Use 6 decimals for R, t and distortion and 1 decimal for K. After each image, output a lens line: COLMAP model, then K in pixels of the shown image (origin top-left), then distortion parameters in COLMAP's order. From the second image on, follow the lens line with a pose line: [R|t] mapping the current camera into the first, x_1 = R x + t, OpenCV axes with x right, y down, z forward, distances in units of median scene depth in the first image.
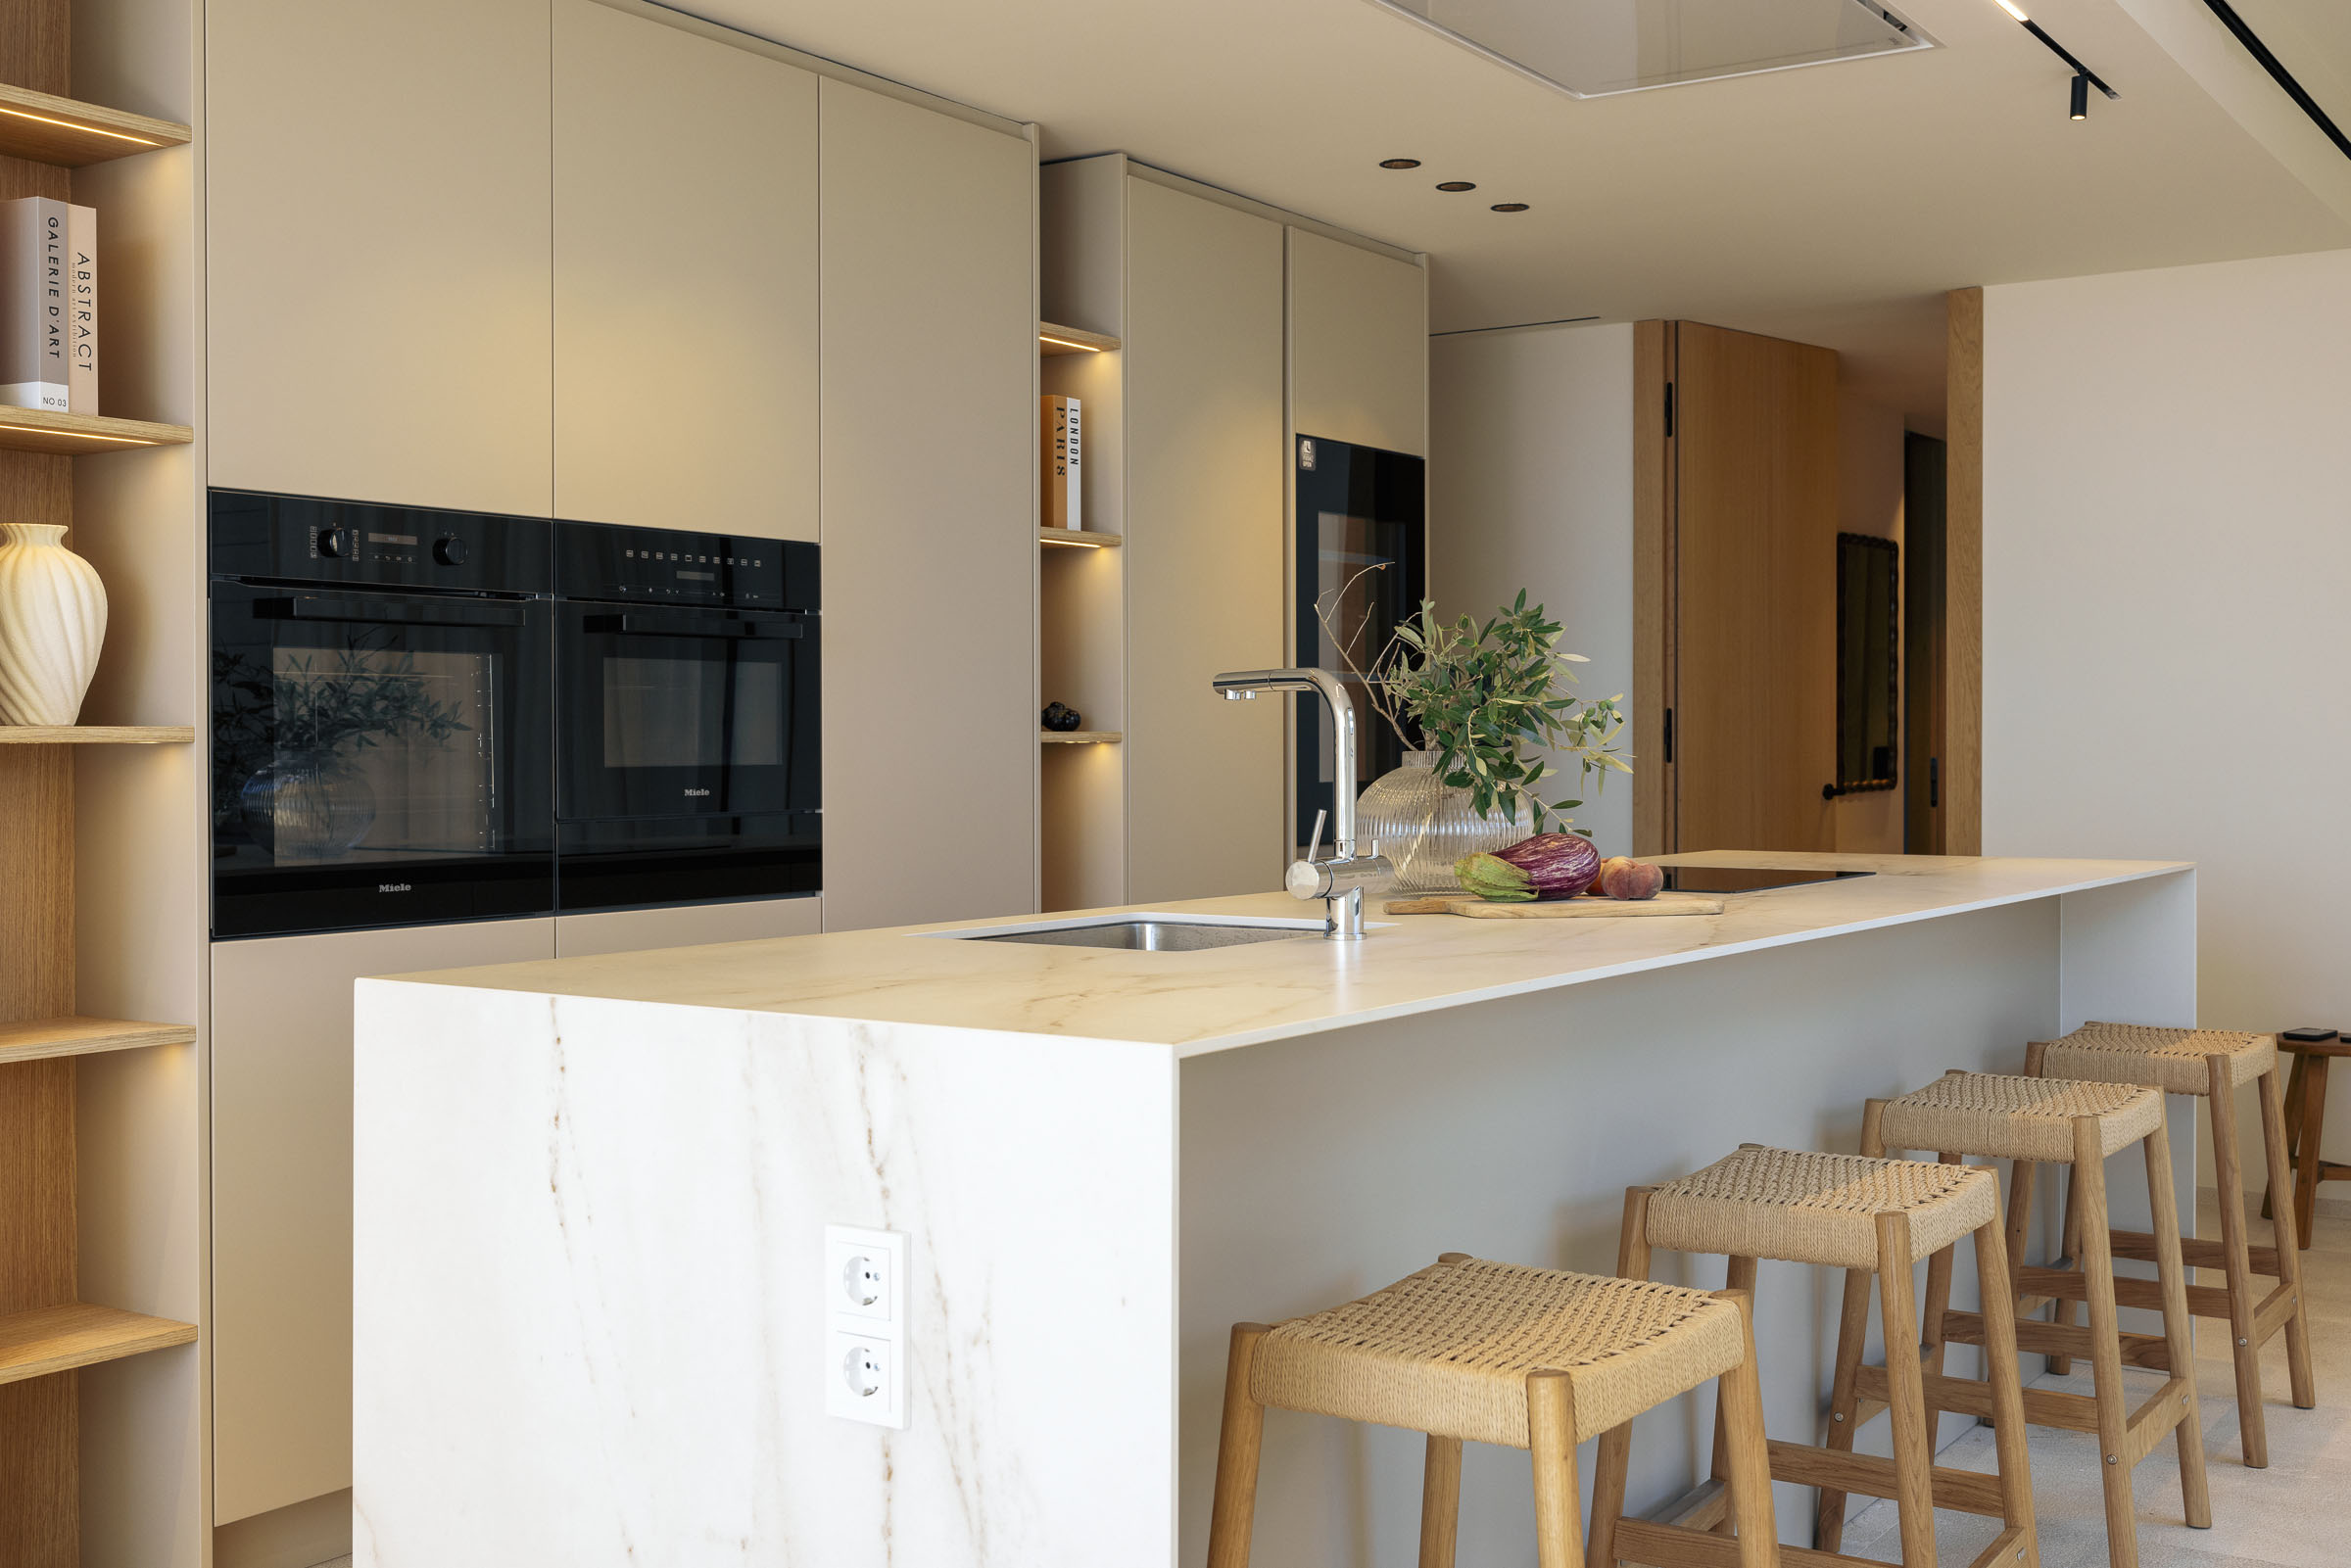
lens RADIAL K [[2468.0, 0, 1175.5], [0, 2468.0, 784.0], [0, 0, 1]] dist [-0.017986, -0.014336]
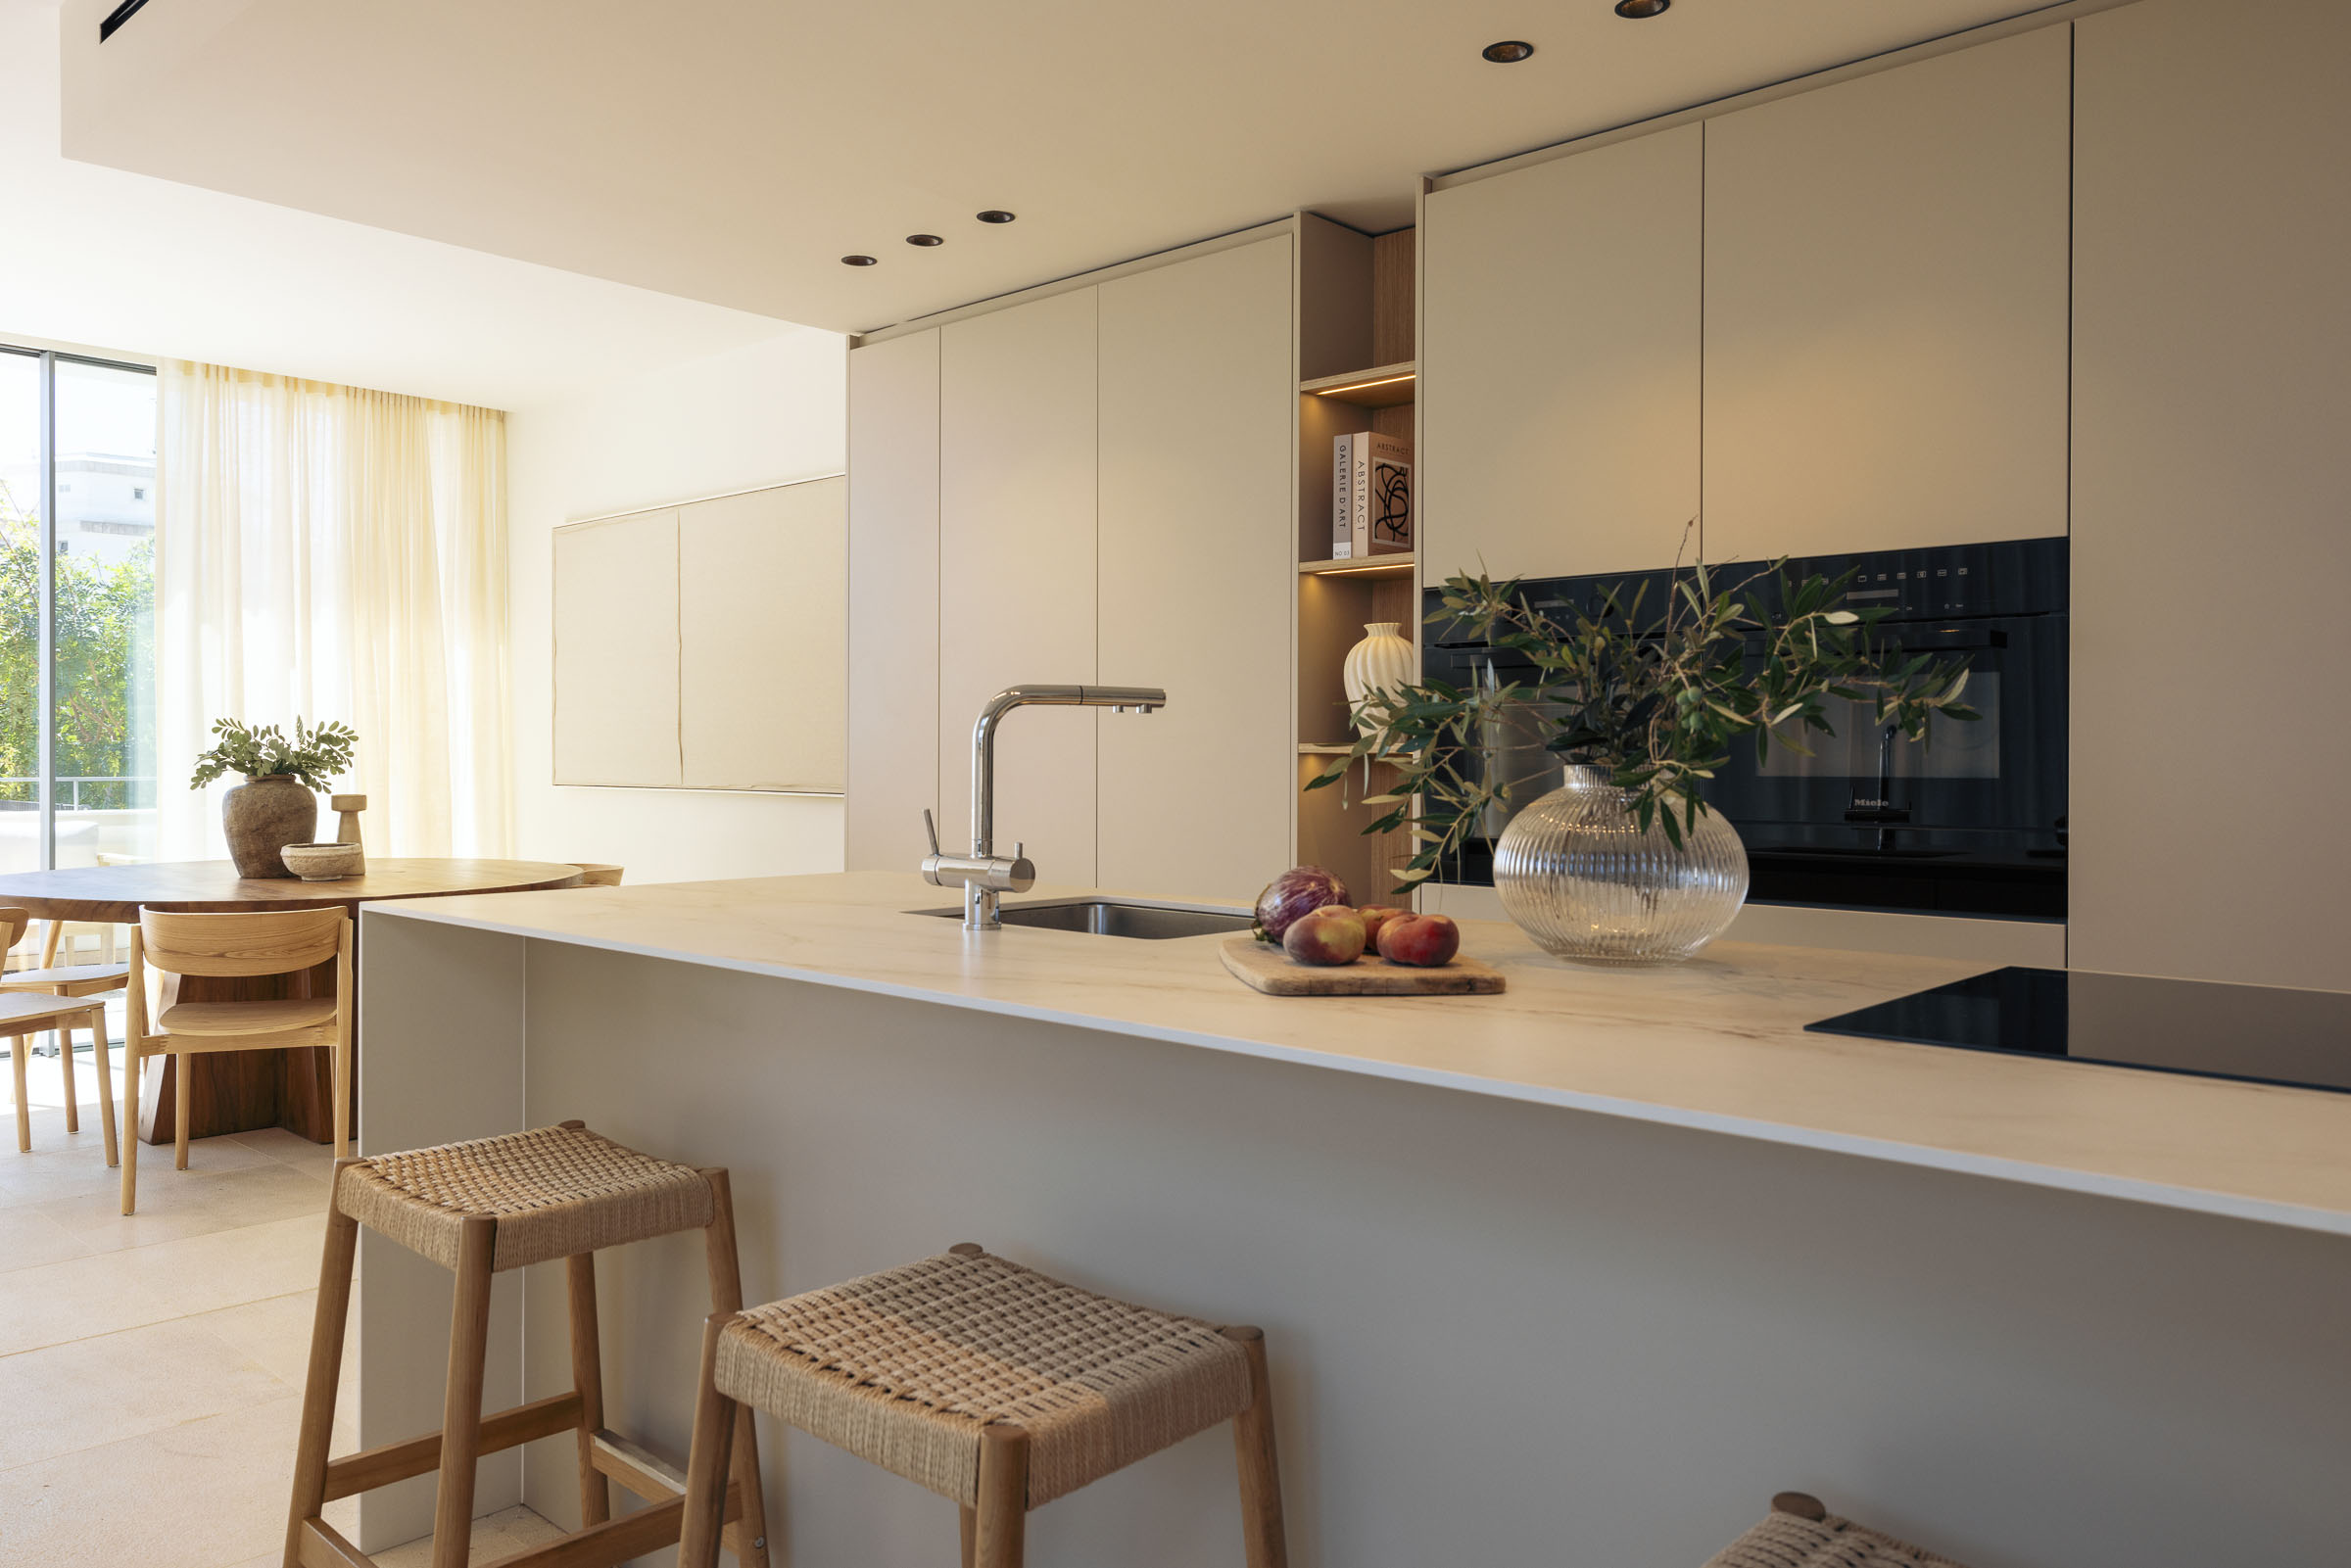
lens RADIAL K [[1662.1, 0, 1175.5], [0, 1662.1, 784.0], [0, 0, 1]] dist [0.004748, 0.001611]
pose [[-0.144237, 0.017636, -0.989386, 0.671185], [-0.019797, 0.999590, 0.020704, -0.015791], [0.989345, 0.022573, -0.143828, 0.997490]]
